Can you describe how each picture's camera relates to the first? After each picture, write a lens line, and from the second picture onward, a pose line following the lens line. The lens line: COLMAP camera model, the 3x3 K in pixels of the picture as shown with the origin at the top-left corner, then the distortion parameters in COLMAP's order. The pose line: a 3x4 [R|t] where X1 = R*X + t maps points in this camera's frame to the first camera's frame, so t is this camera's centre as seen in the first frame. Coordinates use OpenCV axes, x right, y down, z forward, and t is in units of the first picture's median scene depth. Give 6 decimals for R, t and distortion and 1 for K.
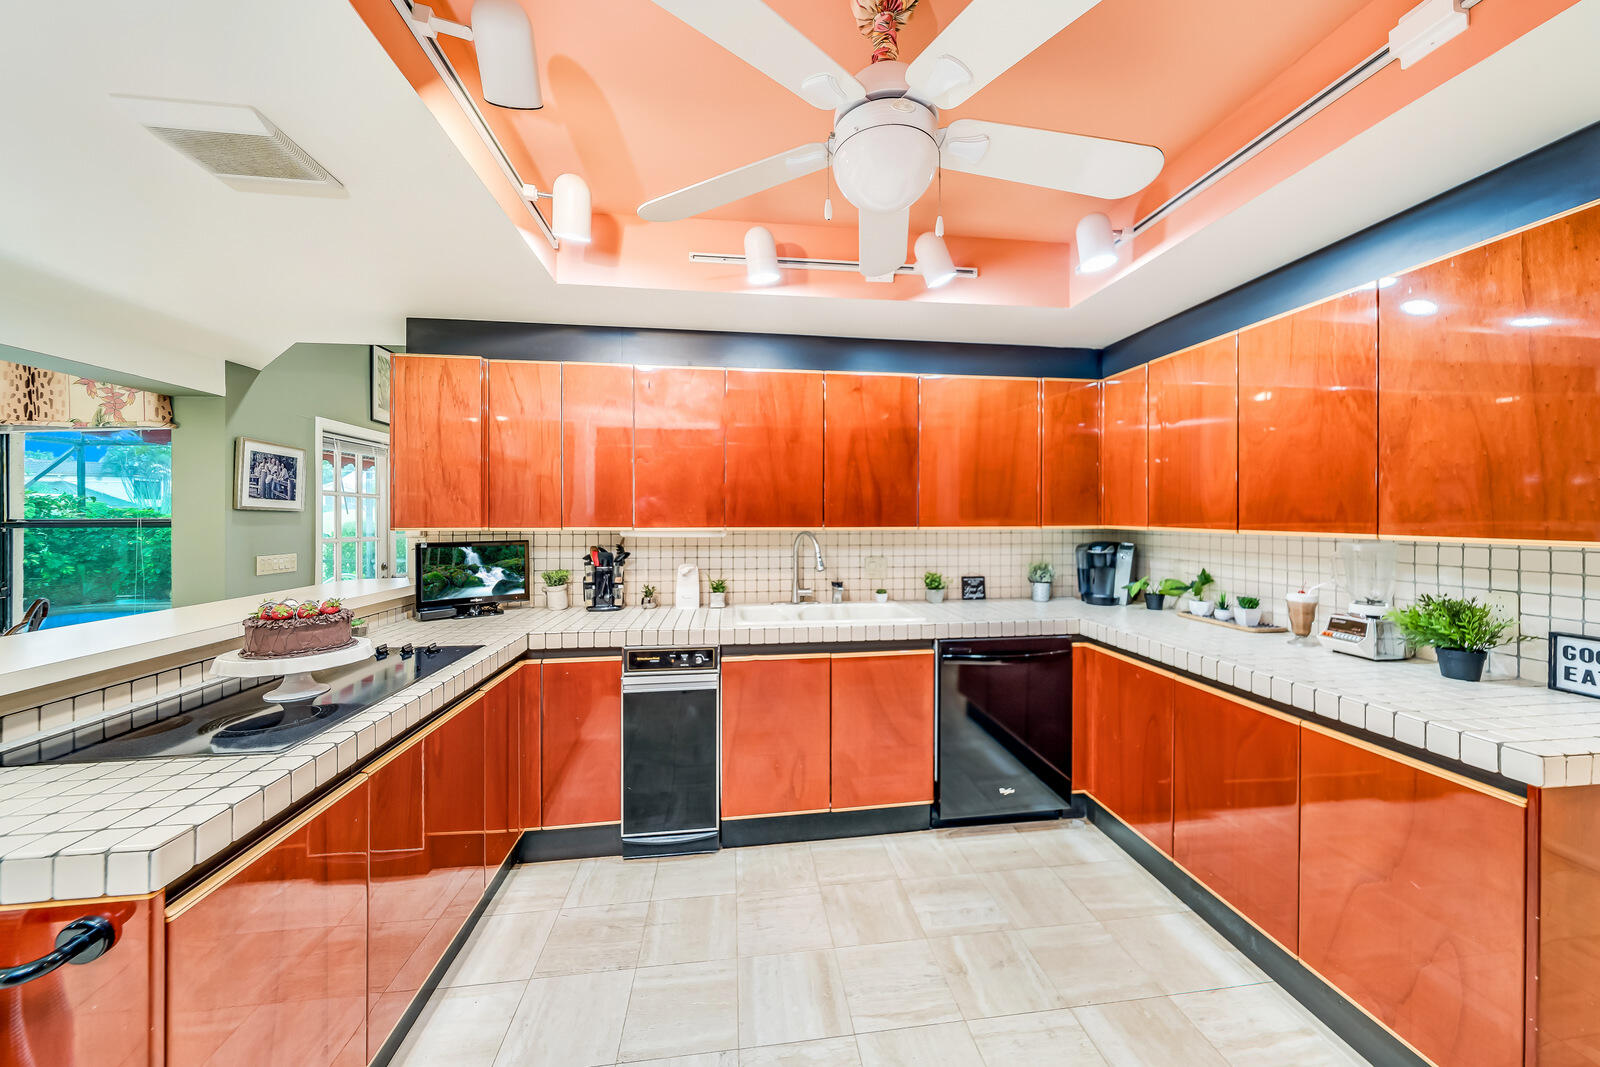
lens RADIAL K [[562.5, 0, 819.1], [0, 562.5, 513.2], [0, 0, 1]] dist [-0.000963, -0.000096]
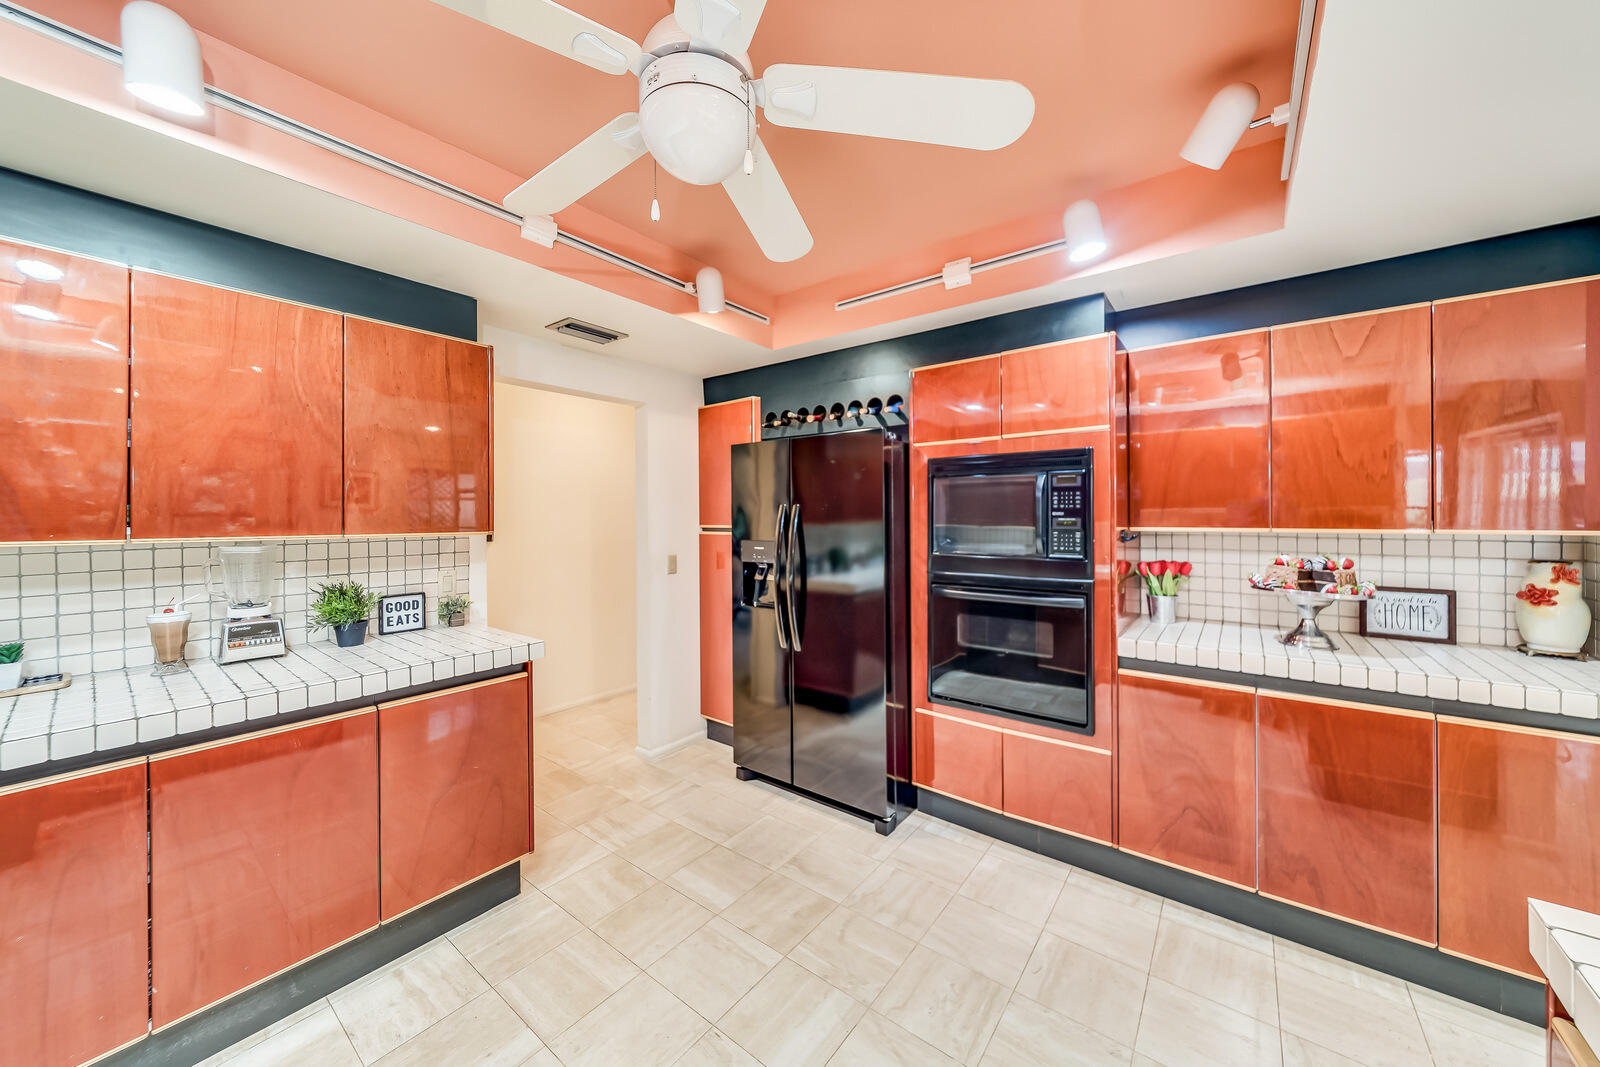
lens RADIAL K [[562.5, 0, 819.1], [0, 562.5, 513.2], [0, 0, 1]] dist [-0.000963, -0.000096]
pose [[-0.709950, -0.002388, 0.704248, -0.486900], [-0.004211, 0.999991, -0.000854, -0.009131], [-0.704240, -0.003572, -0.709953, 1.106211]]
